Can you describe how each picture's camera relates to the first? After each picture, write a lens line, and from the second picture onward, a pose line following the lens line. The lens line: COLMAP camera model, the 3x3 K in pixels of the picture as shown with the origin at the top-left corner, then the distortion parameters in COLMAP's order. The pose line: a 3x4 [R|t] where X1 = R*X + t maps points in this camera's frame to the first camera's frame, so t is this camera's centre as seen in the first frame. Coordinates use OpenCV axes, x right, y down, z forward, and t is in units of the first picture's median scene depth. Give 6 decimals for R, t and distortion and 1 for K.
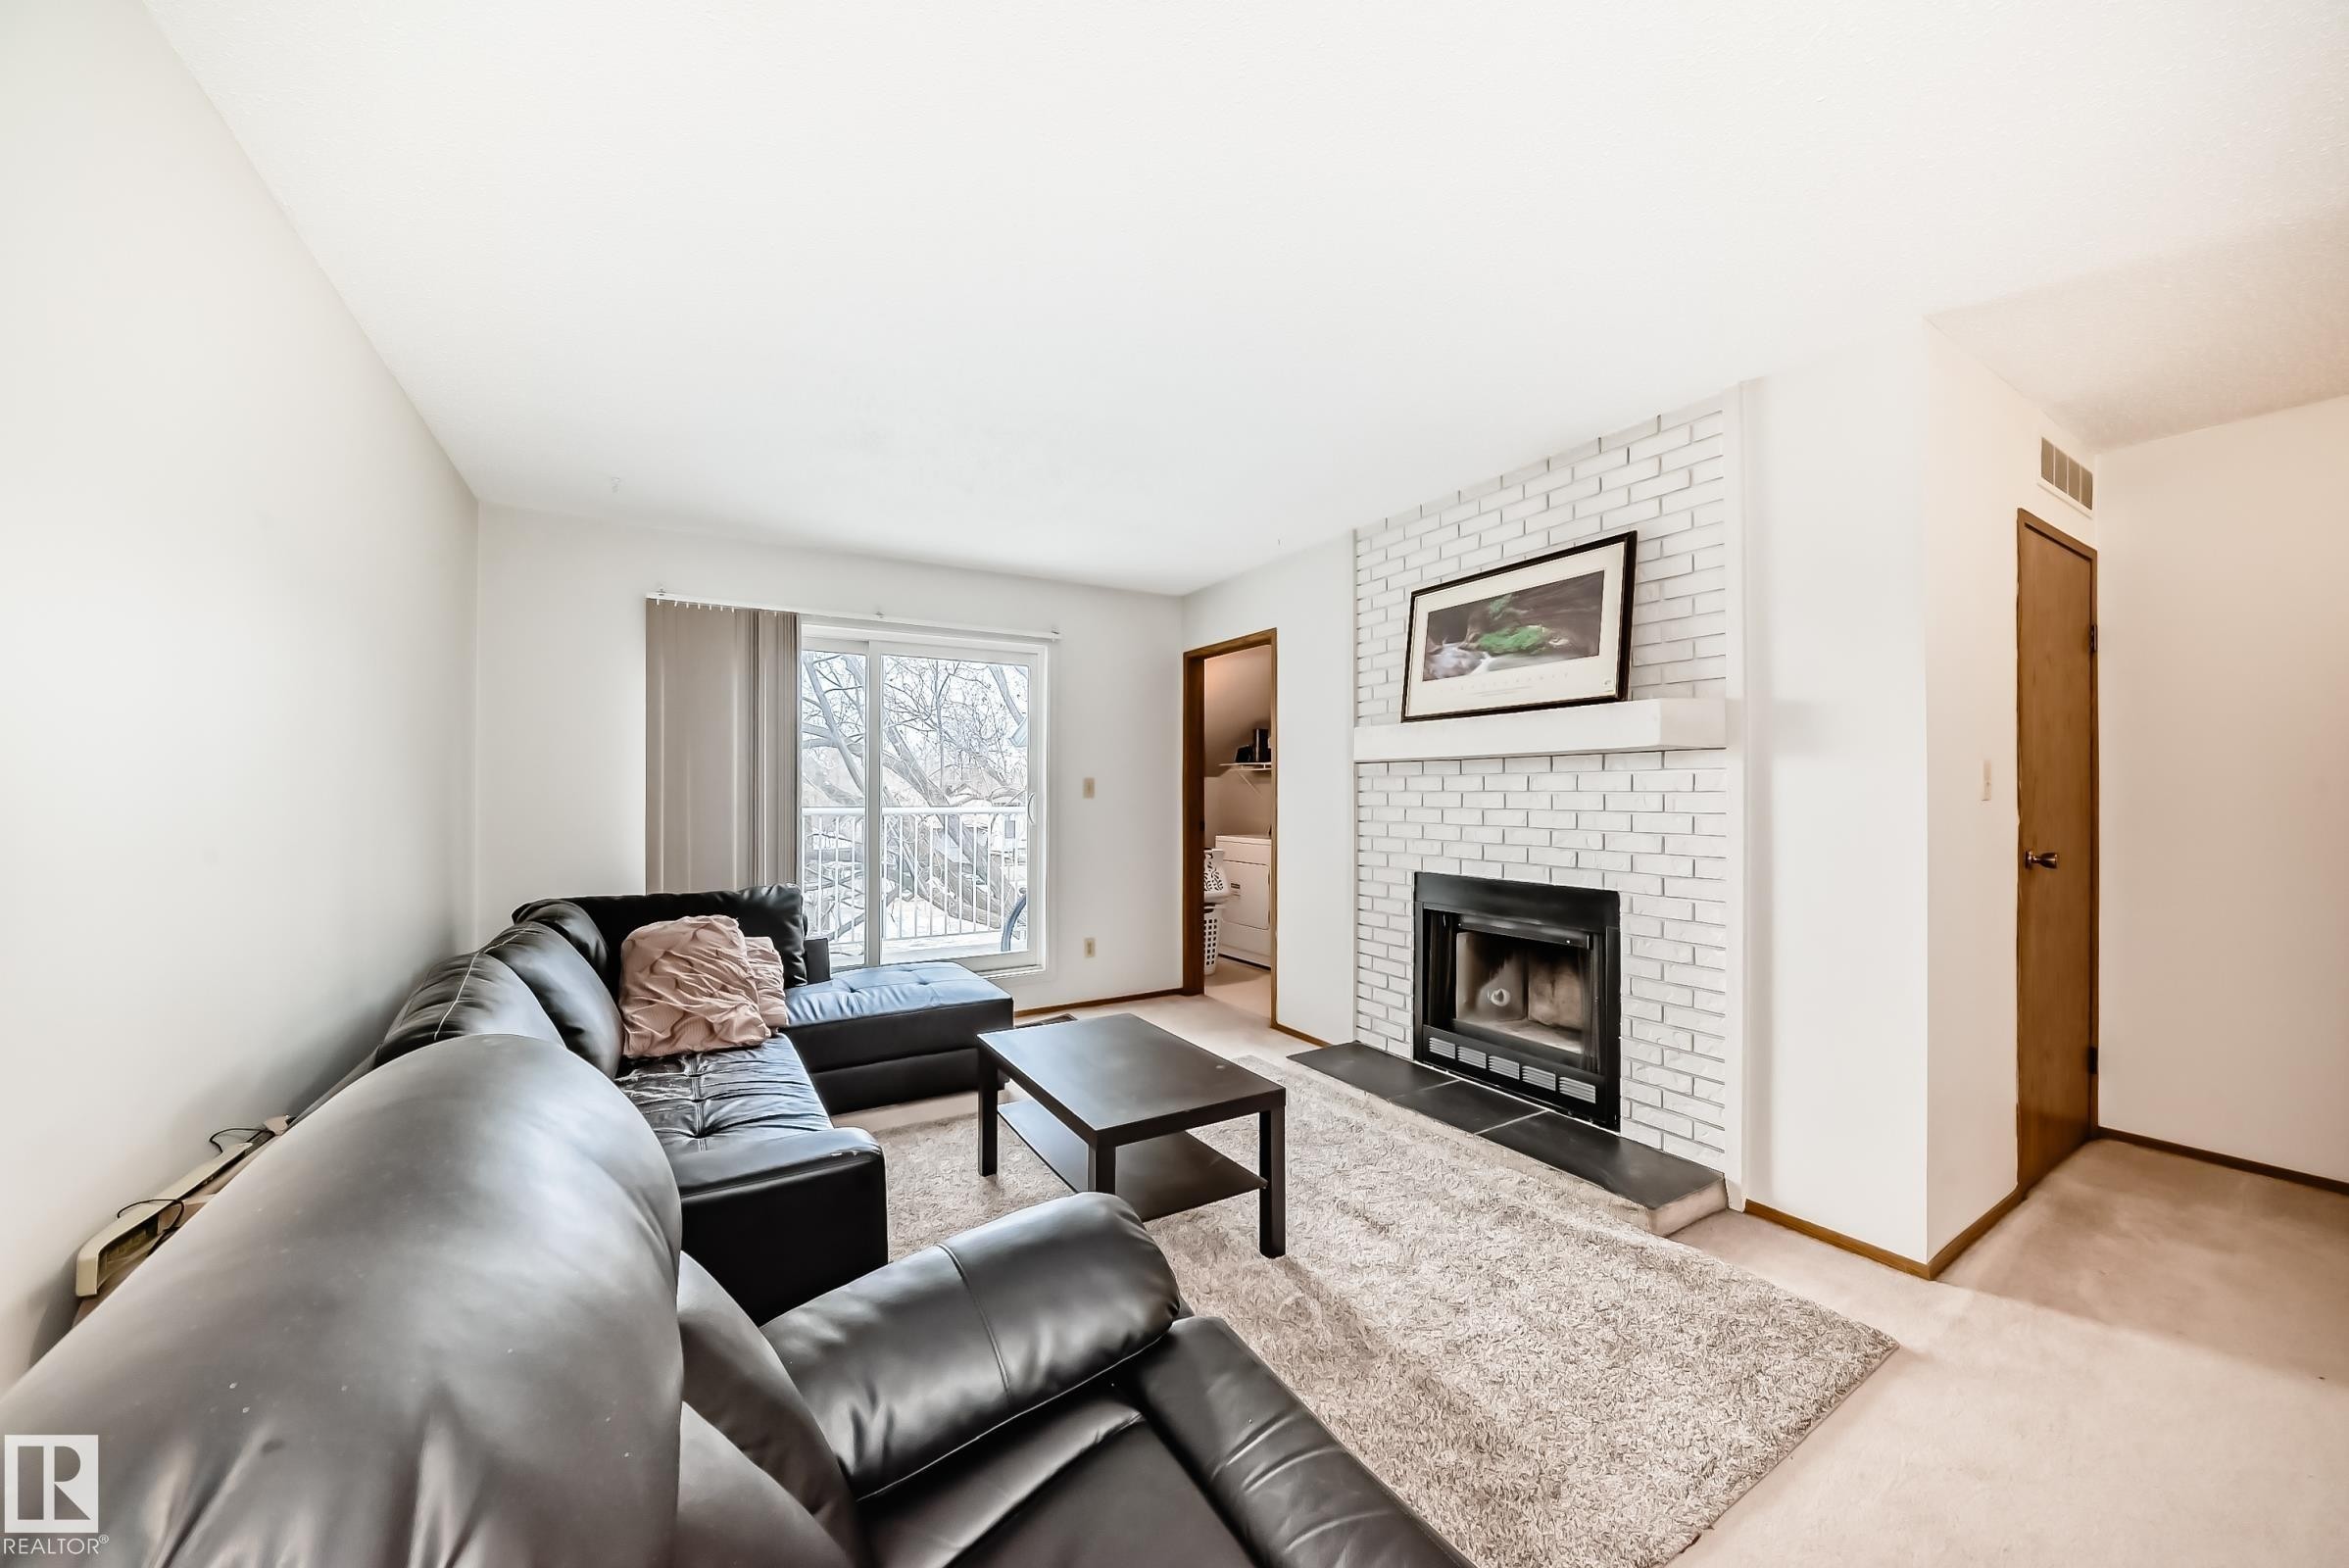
lens RADIAL K [[837.4, 0, 1186.9], [0, 837.4, 789.7], [0, 0, 1]] dist [-0.021289, 0.004786]
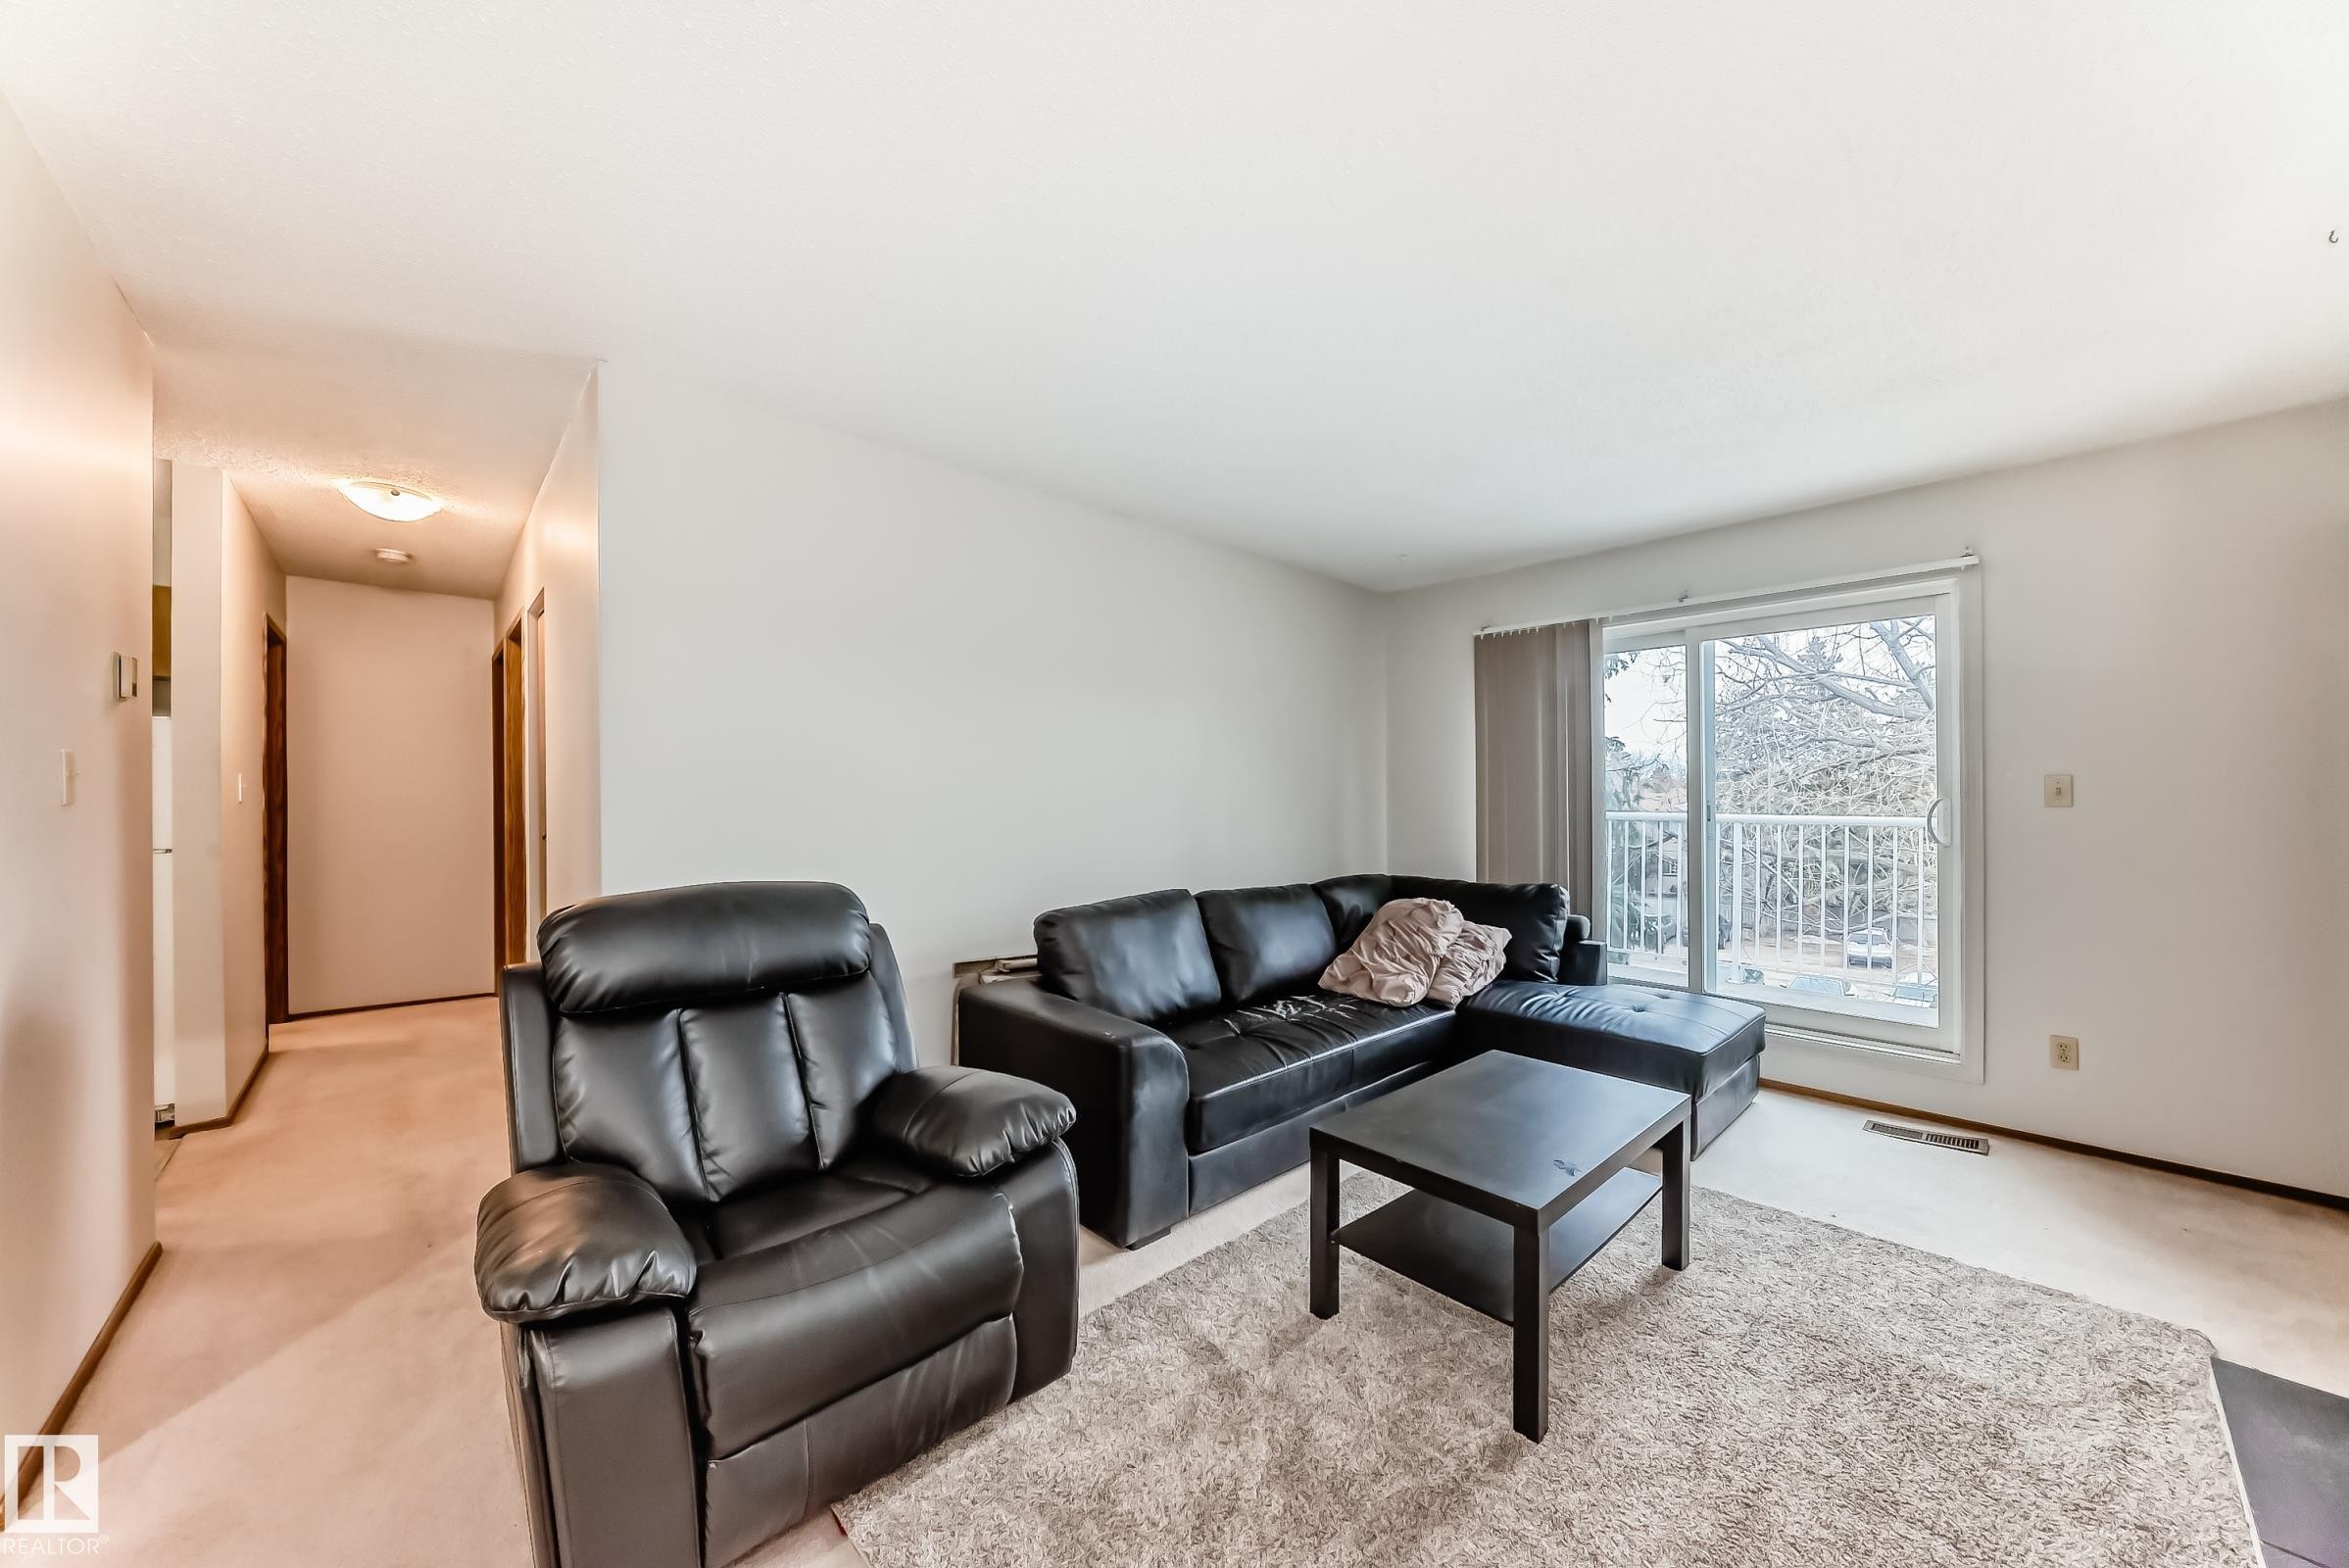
lens RADIAL K [[837.4, 0, 1189.8], [0, 837.4, 793.7], [0, 0, 1]] dist [-0.021289, 0.004786]
pose [[0.202595, -0.003750, -0.979255, 0.453387], [0.001862, 0.999992, -0.003444, 0.002032], [0.979261, -0.001126, 0.202600, 0.345388]]
